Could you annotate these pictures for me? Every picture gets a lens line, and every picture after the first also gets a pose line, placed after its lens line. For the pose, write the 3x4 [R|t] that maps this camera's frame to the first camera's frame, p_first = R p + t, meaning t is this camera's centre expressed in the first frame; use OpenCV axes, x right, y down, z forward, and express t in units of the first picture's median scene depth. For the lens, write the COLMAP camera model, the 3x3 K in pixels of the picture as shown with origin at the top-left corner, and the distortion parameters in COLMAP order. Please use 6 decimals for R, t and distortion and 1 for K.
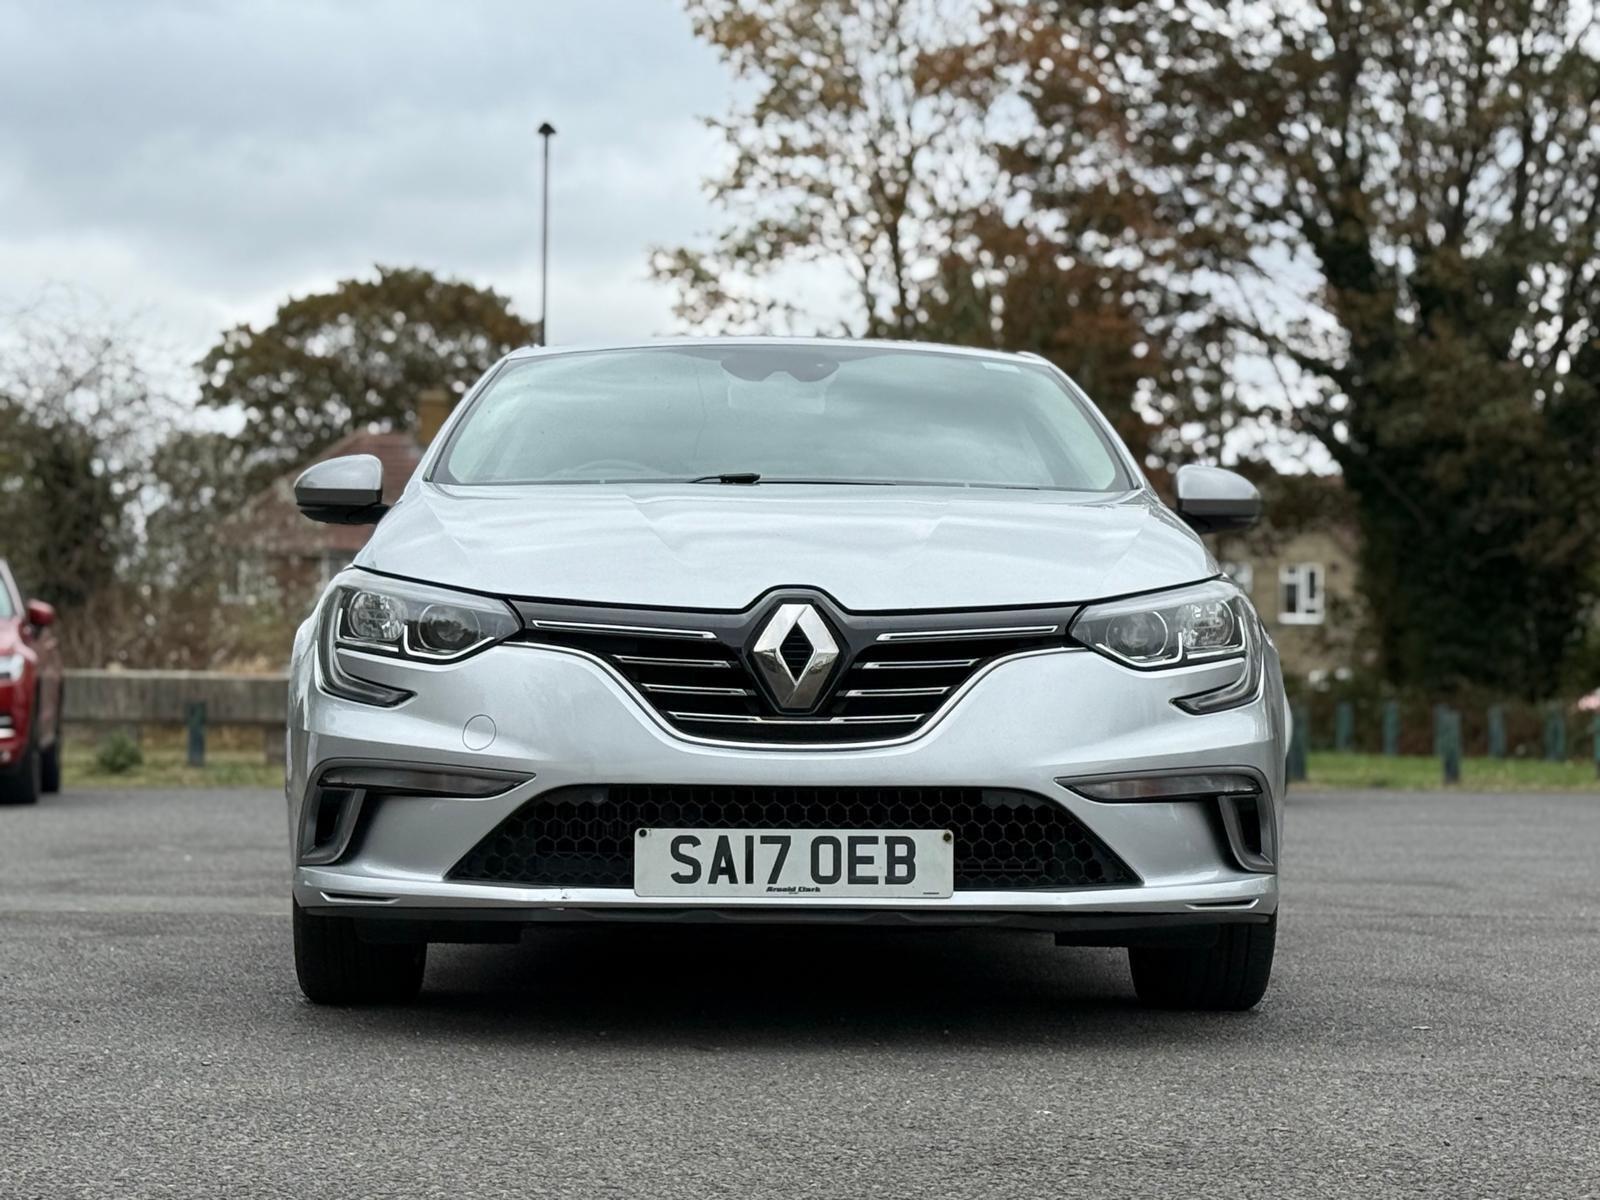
lens RADIAL K [[3403.9, 0, 785.1], [0, 3403.9, 614.7], [0, 0, 1]] dist [0.146831, 0.000000]
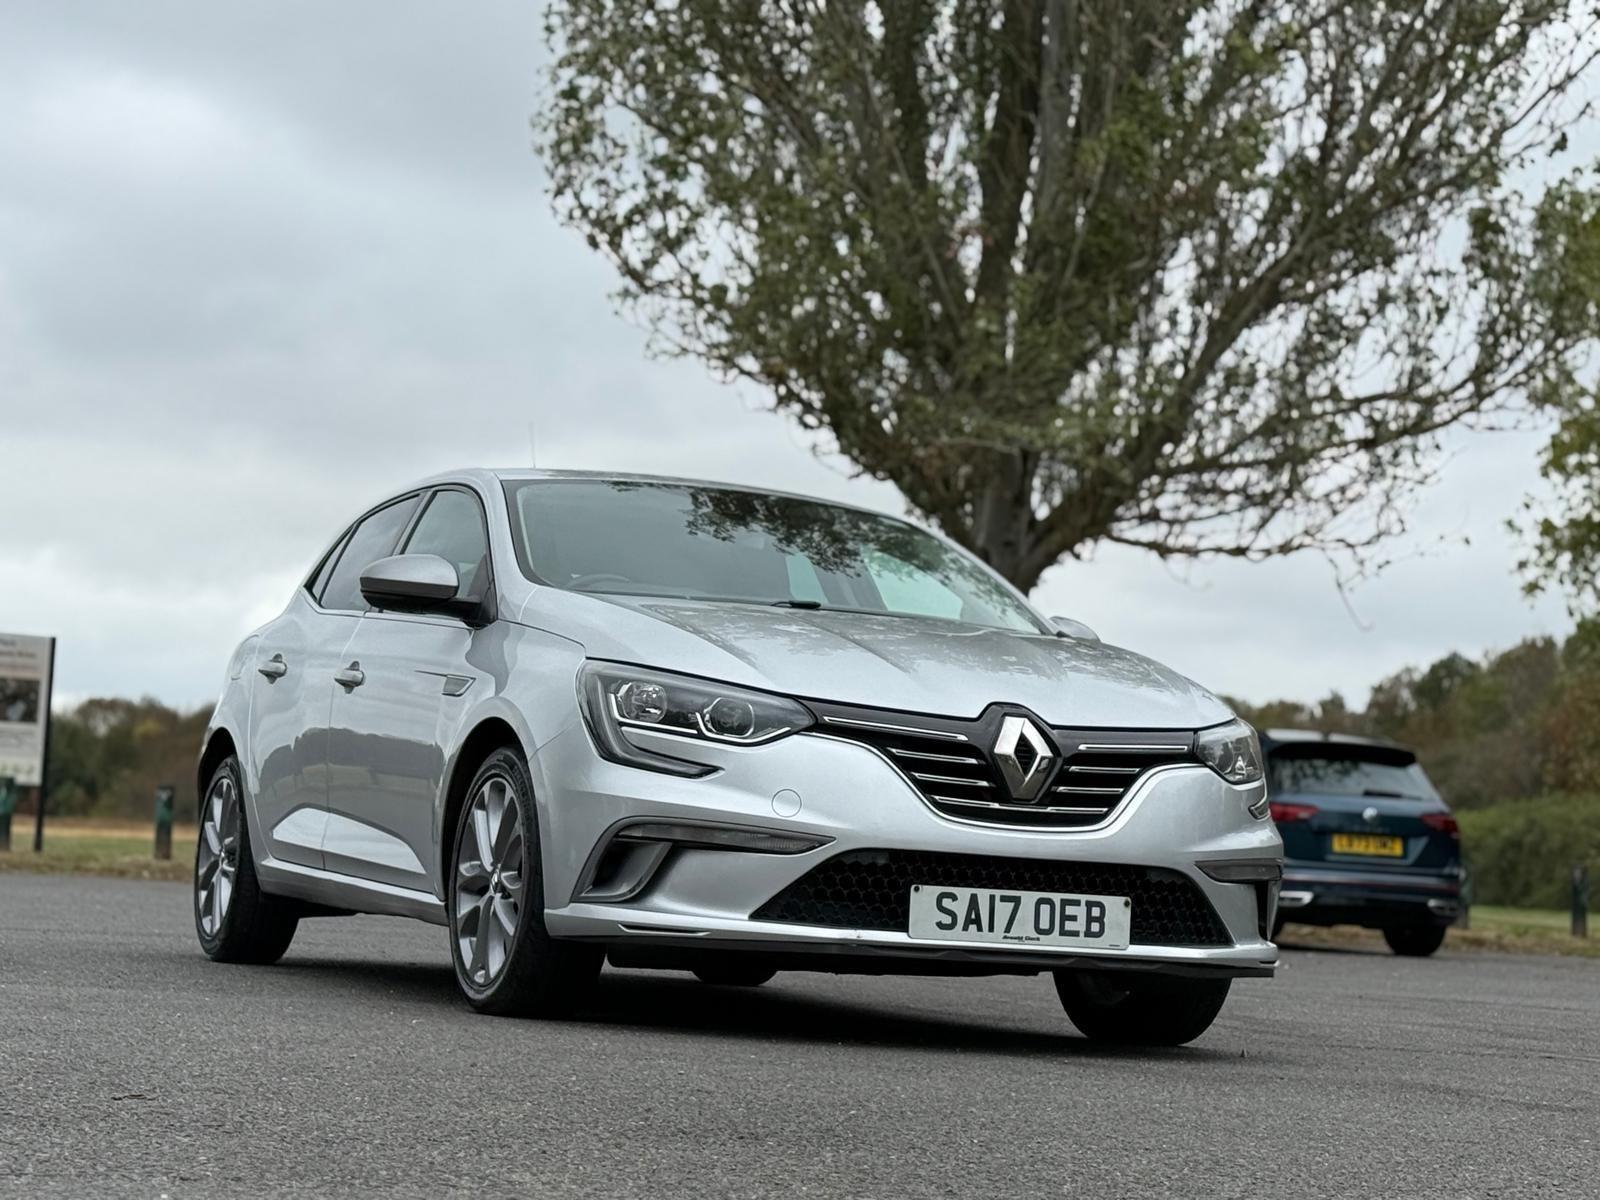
lens RADIAL K [[3403.9, 0, 761.3], [0, 3403.9, 605.8], [0, 0, 1]] dist [0.146831, 0.000000]
pose [[0.931787, 0.075420, 0.355085, -0.548732], [-0.065938, 0.997071, -0.038750, 0.011059], [-0.356968, 0.012693, 0.934030, -0.176721]]
